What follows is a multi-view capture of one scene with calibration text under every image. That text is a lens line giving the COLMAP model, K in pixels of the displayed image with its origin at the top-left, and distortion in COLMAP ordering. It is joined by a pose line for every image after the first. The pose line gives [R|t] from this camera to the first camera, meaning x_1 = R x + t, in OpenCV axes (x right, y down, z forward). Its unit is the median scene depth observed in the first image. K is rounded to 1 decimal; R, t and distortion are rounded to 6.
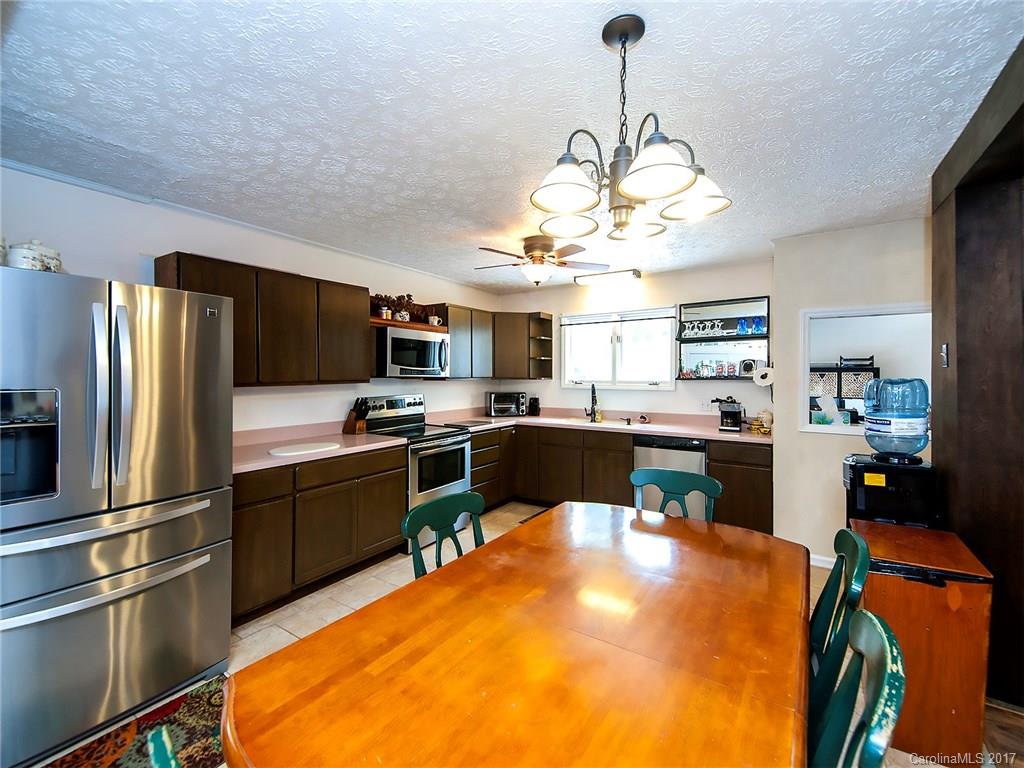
lens RADIAL K [[421.2, 0, 512.1], [0, 421.2, 374.2], [0, 0, 1]] dist [0.007790, -0.000726]
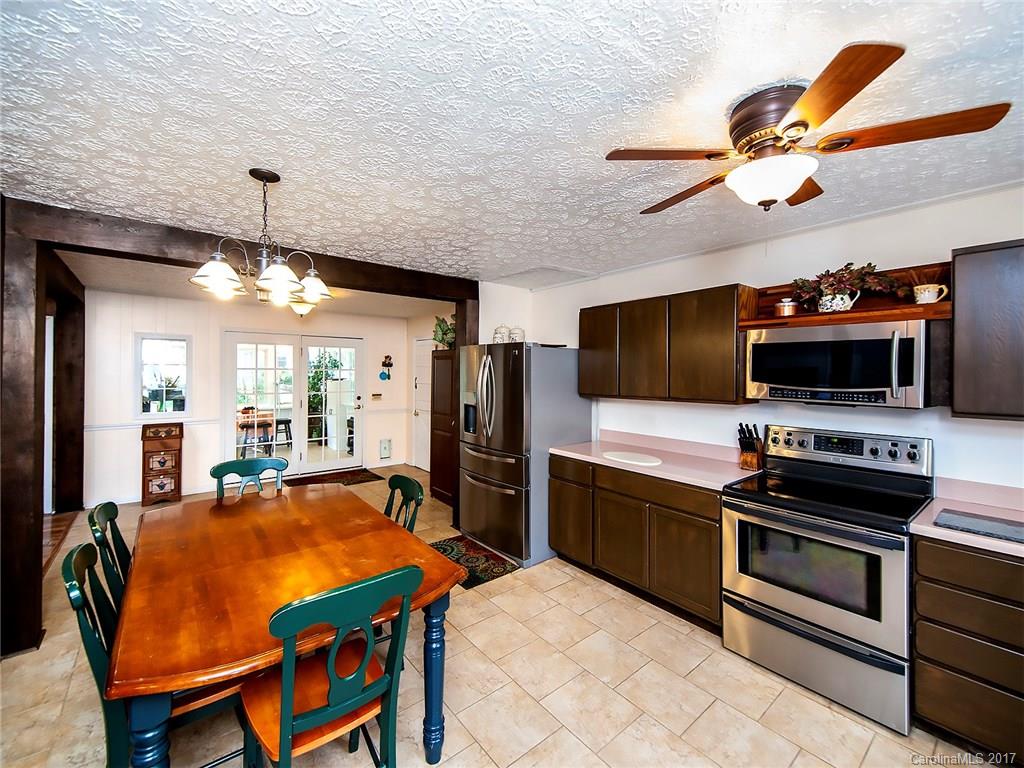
lens RADIAL K [[421.2, 0, 512.1], [0, 421.2, 374.2], [0, 0, 1]] dist [0.007790, -0.000726]
pose [[-0.295026, 0.001754, -0.955488, 0.436663], [-0.009564, 0.999943, 0.004789, -0.030161], [0.955441, 0.010551, -0.294992, 0.691657]]
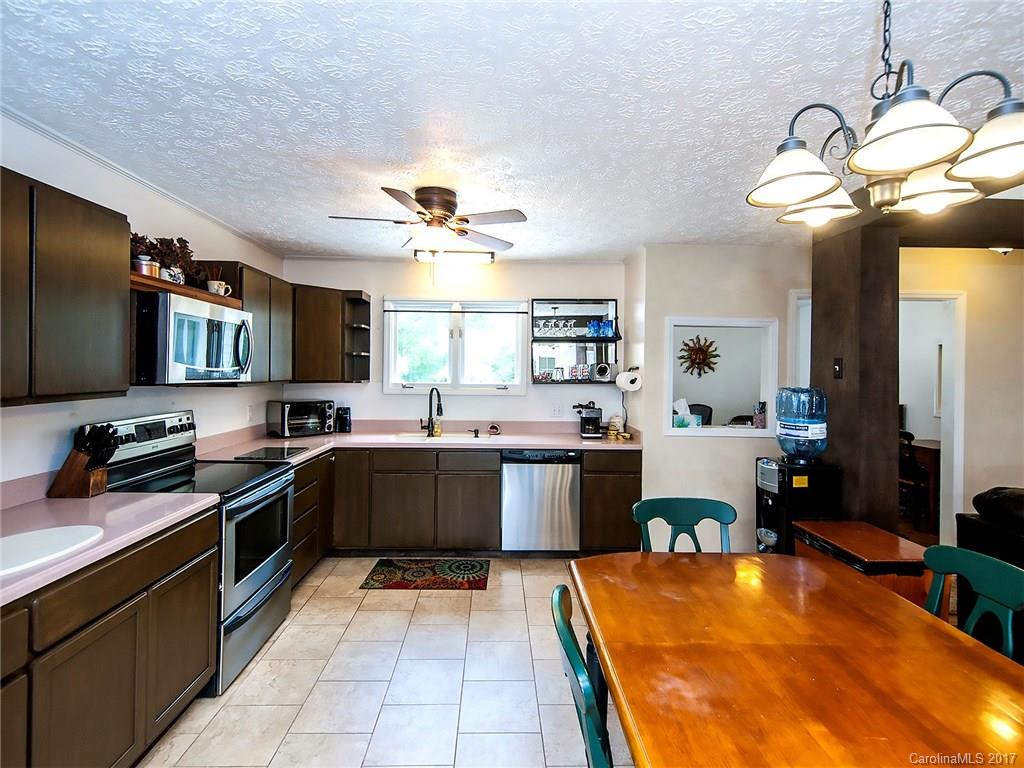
lens RADIAL K [[485.8, 0, 506.4], [0, 485.8, 370.8], [0, 0, 1]] dist [0.001984, -0.000553]
pose [[0.828993, 0.009121, 0.559184, -0.237513], [-0.011647, 0.999932, 0.000956, -0.014322], [-0.559137, -0.007305, 0.829043, 0.194568]]
